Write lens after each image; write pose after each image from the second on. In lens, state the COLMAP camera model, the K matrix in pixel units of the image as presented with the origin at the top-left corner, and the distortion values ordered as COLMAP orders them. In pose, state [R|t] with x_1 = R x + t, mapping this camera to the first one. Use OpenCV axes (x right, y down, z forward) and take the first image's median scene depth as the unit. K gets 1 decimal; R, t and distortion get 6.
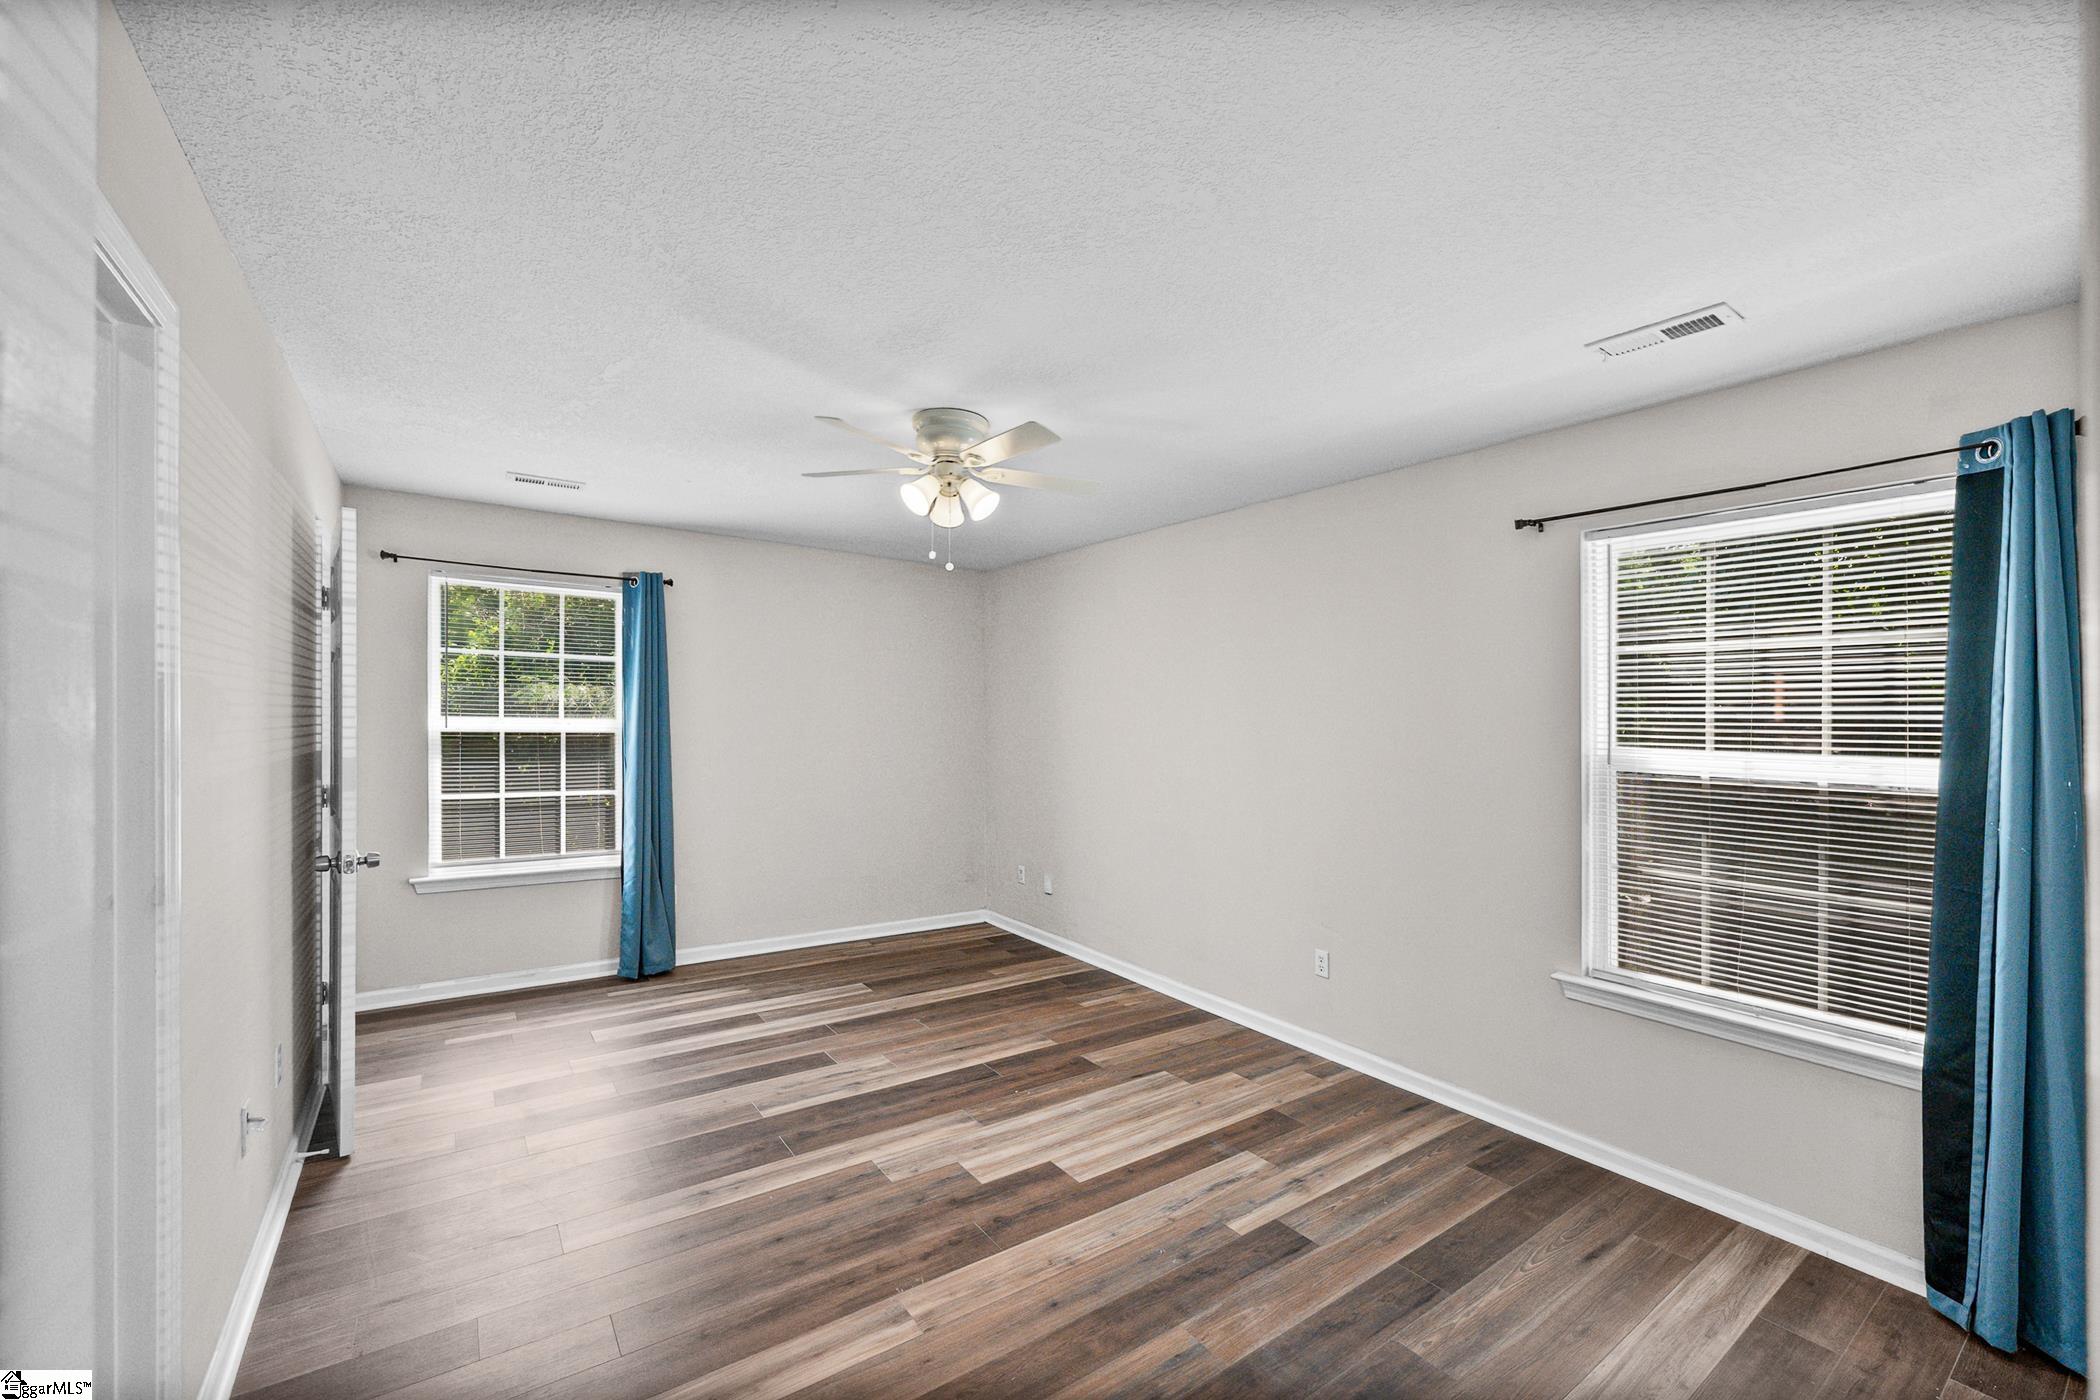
lens RADIAL K [[836.5, 0, 1038.1], [0, 836.5, 713.7], [0, 0, 1]] dist [-0.000670, 0.000128]
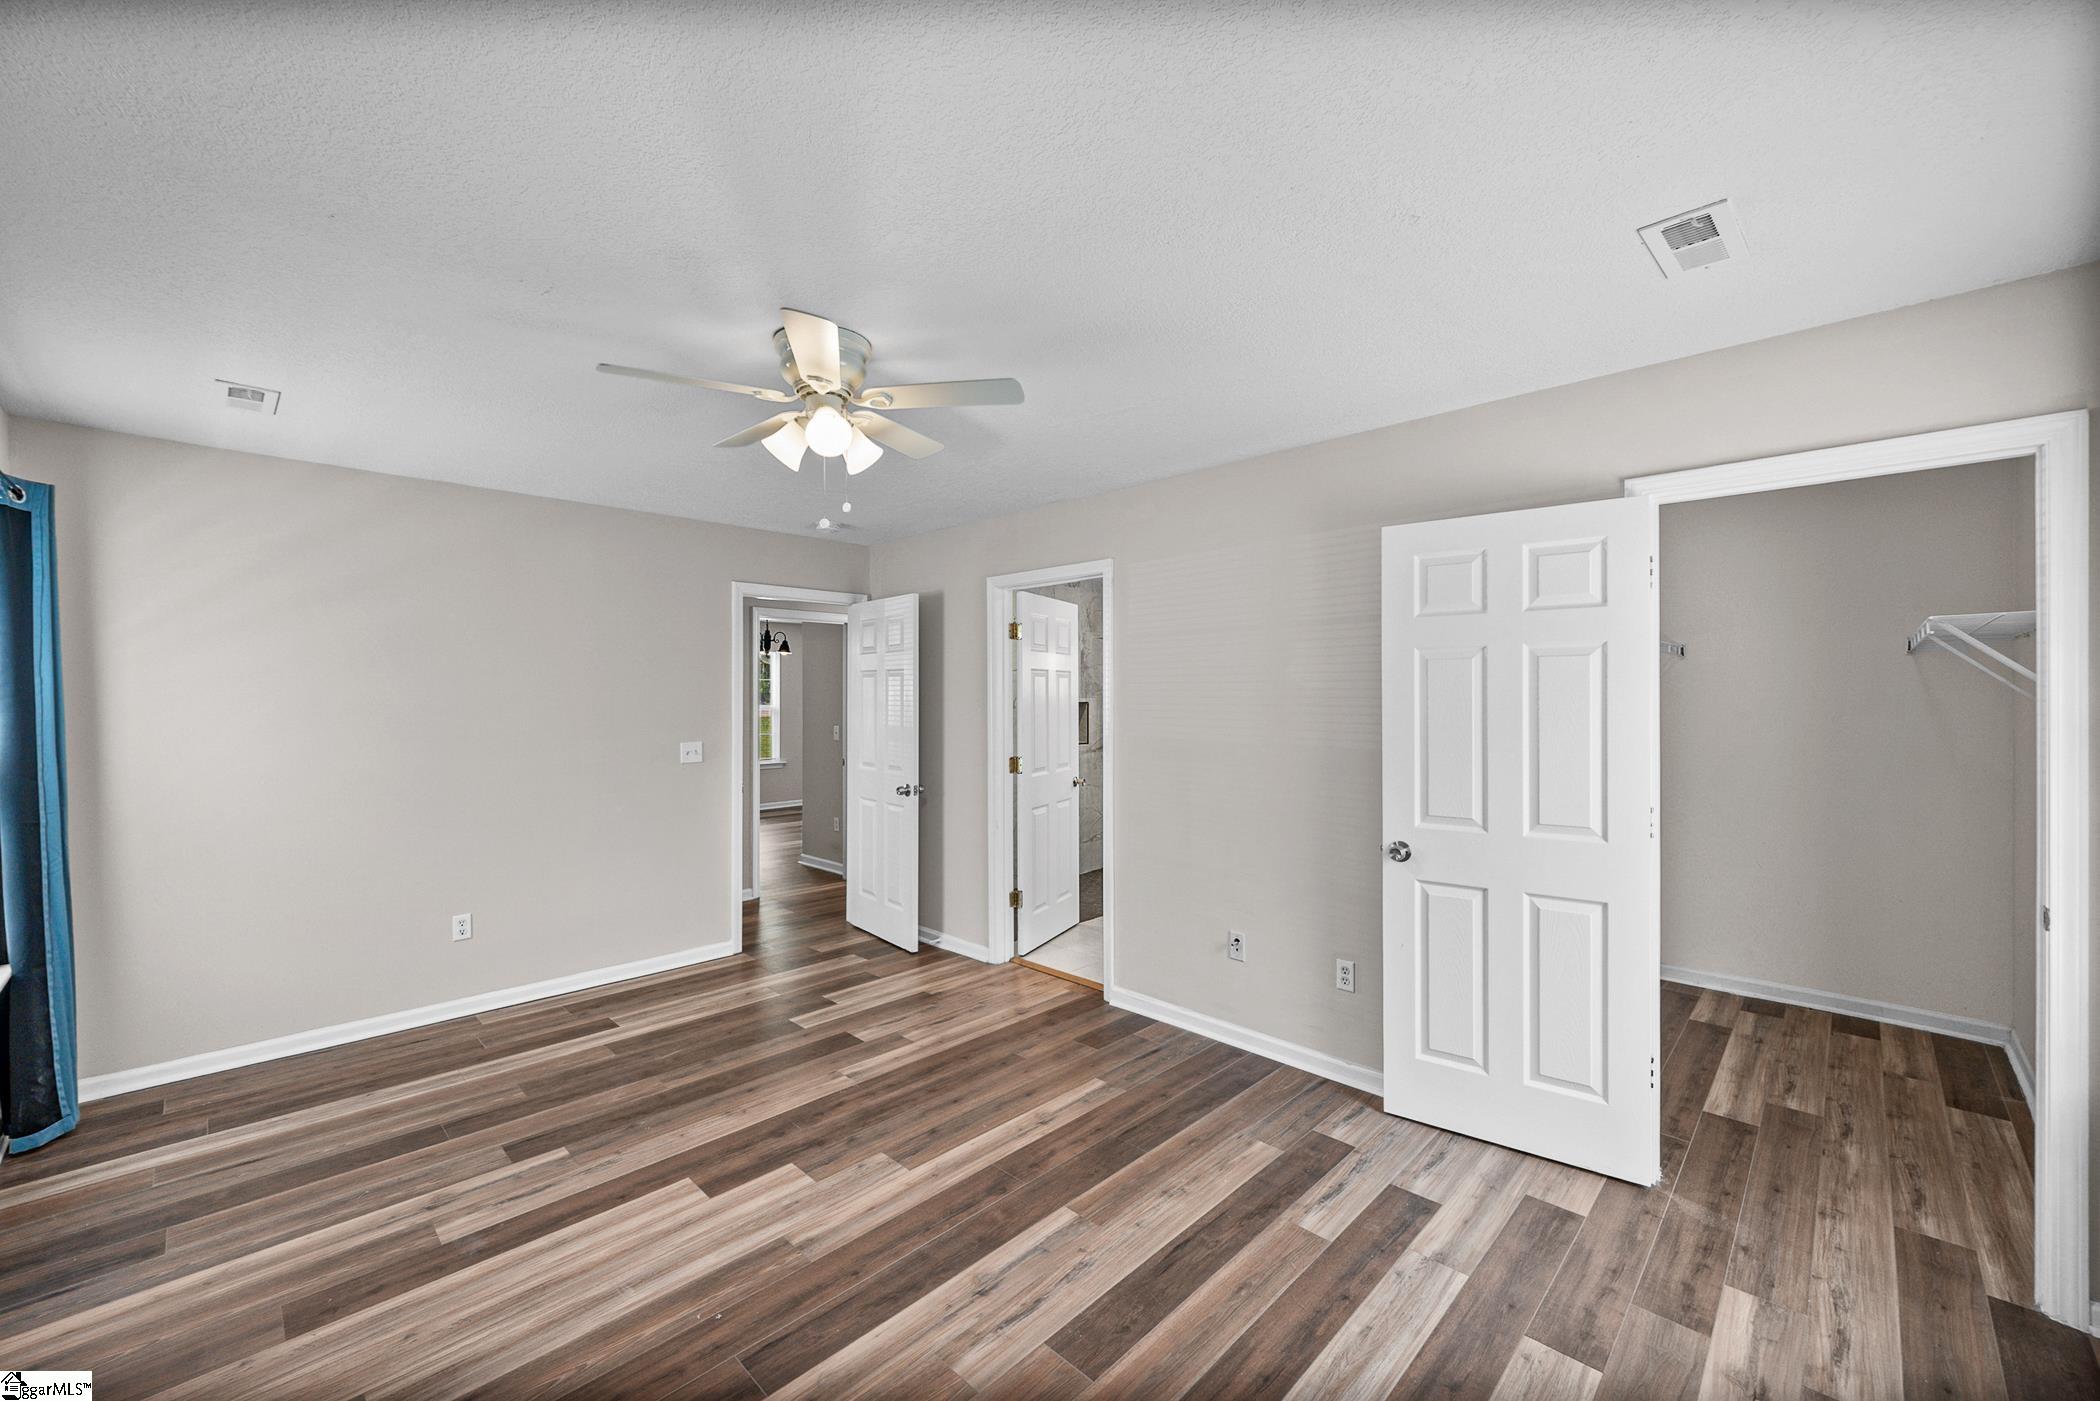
lens RADIAL K [[843.6, 0, 1050.0], [0, 843.6, 700.5], [0, 0, 1]] dist [-0.001336, 0.000211]
pose [[-0.983755, -0.018092, -0.178604, -0.151657], [-0.017894, 0.999836, -0.002718, -0.003694], [0.178624, 0.000522, -0.983917, 1.715403]]
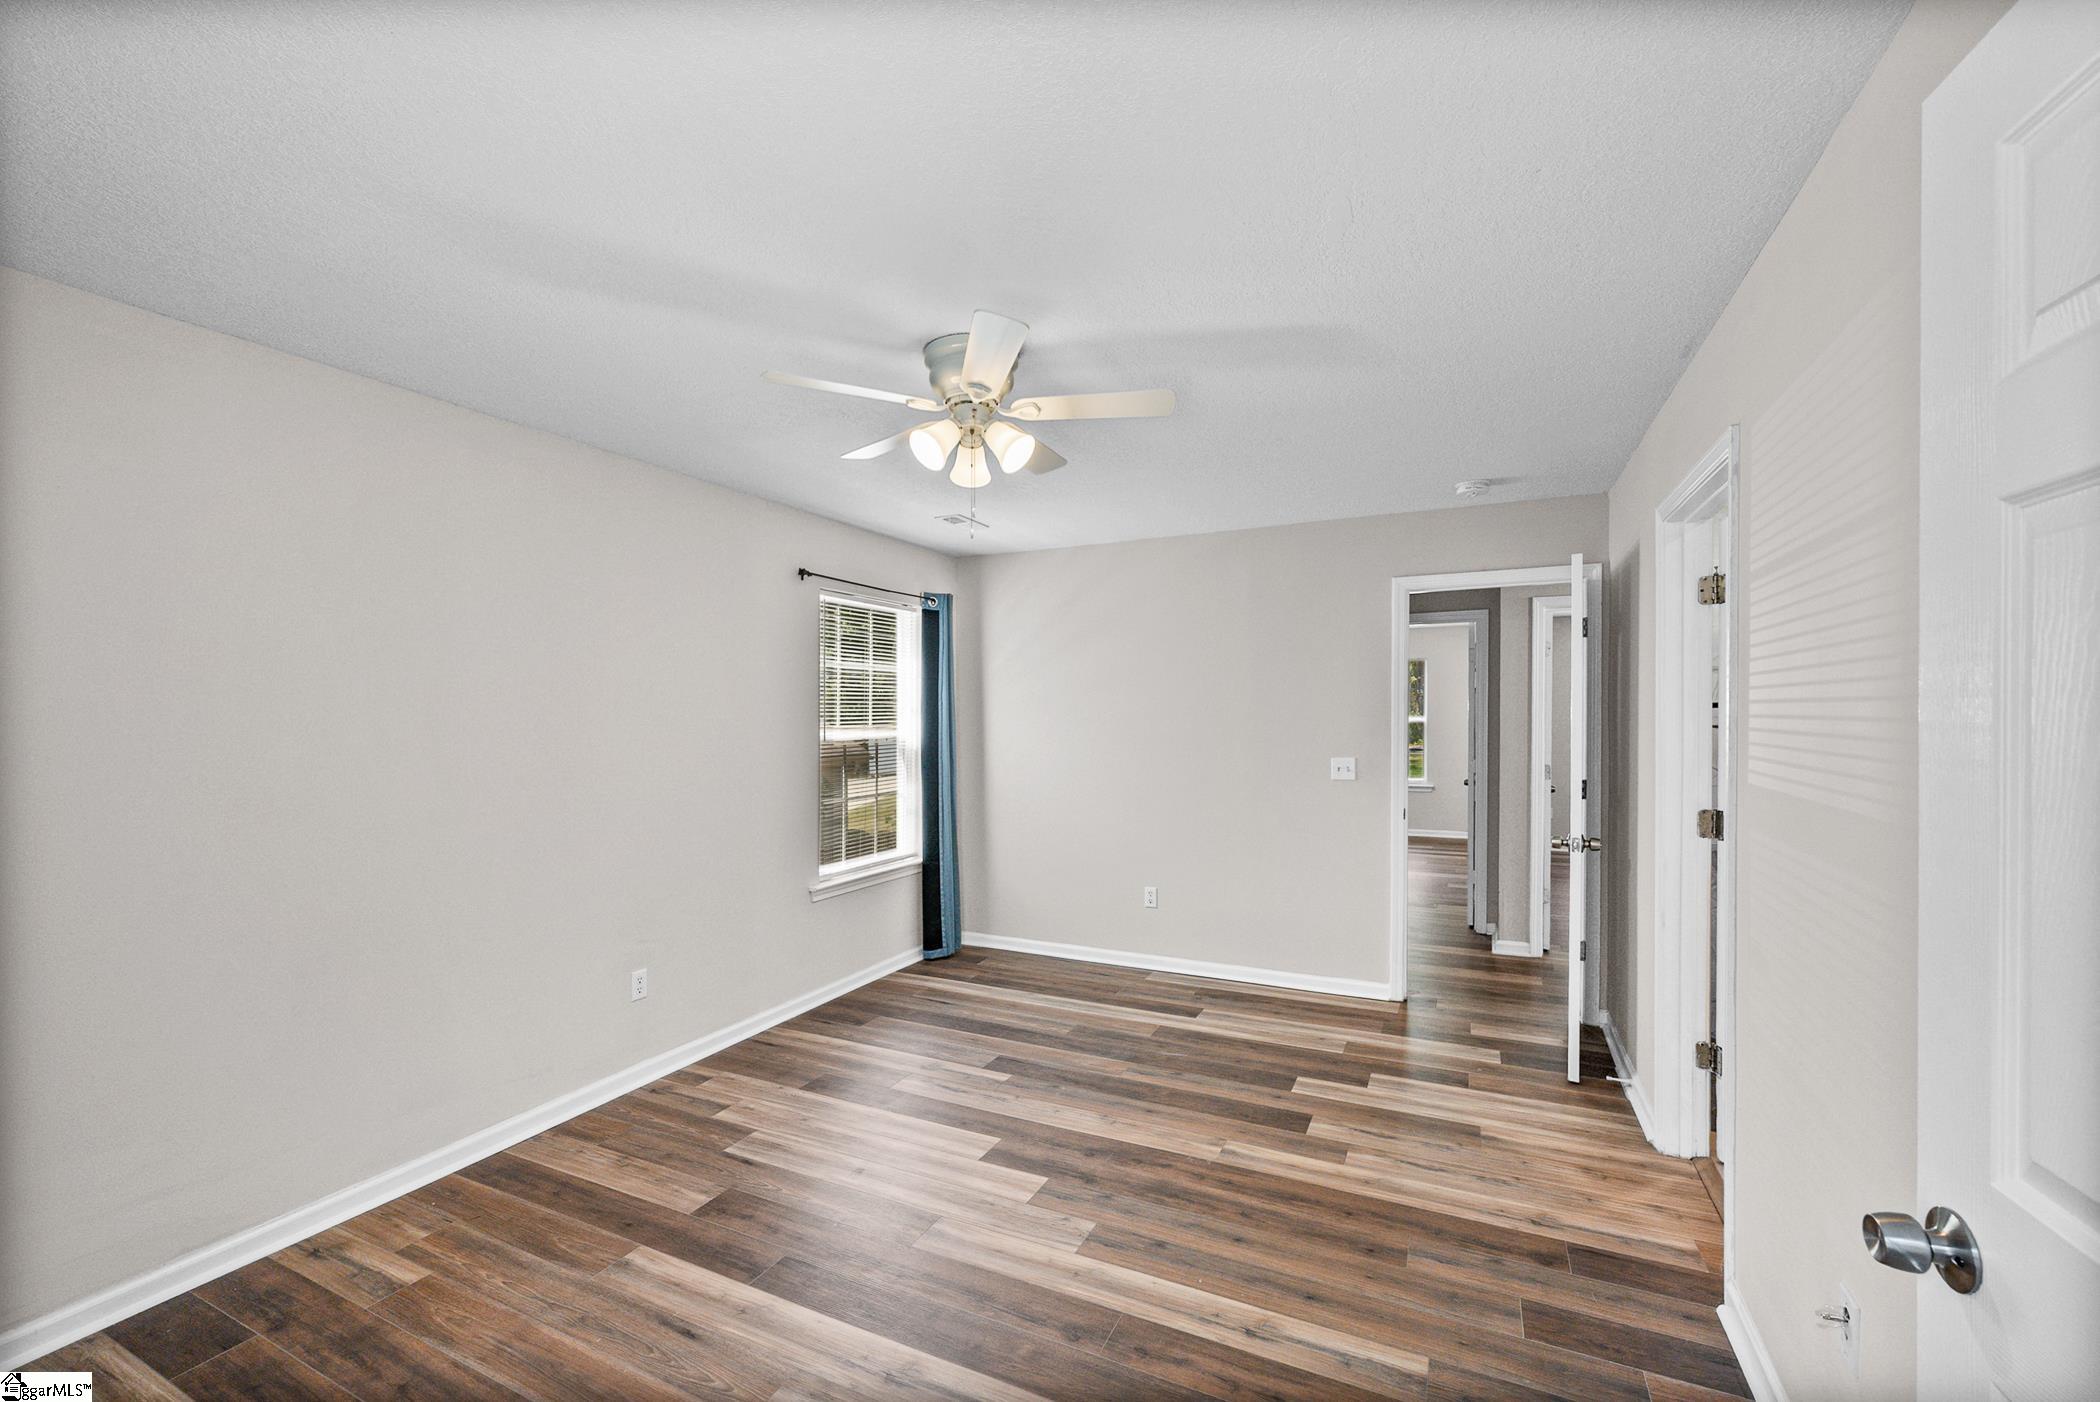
lens RADIAL K [[843.6, 0, 1050.0], [0, 843.6, 701.0], [0, 0, 1]] dist [-0.001336, 0.000211]
pose [[-0.475138, -0.000127, 0.879912, -0.802664], [-0.005611, 0.999980, -0.002885, -0.011470], [-0.879894, -0.006308, -0.475129, 1.234920]]
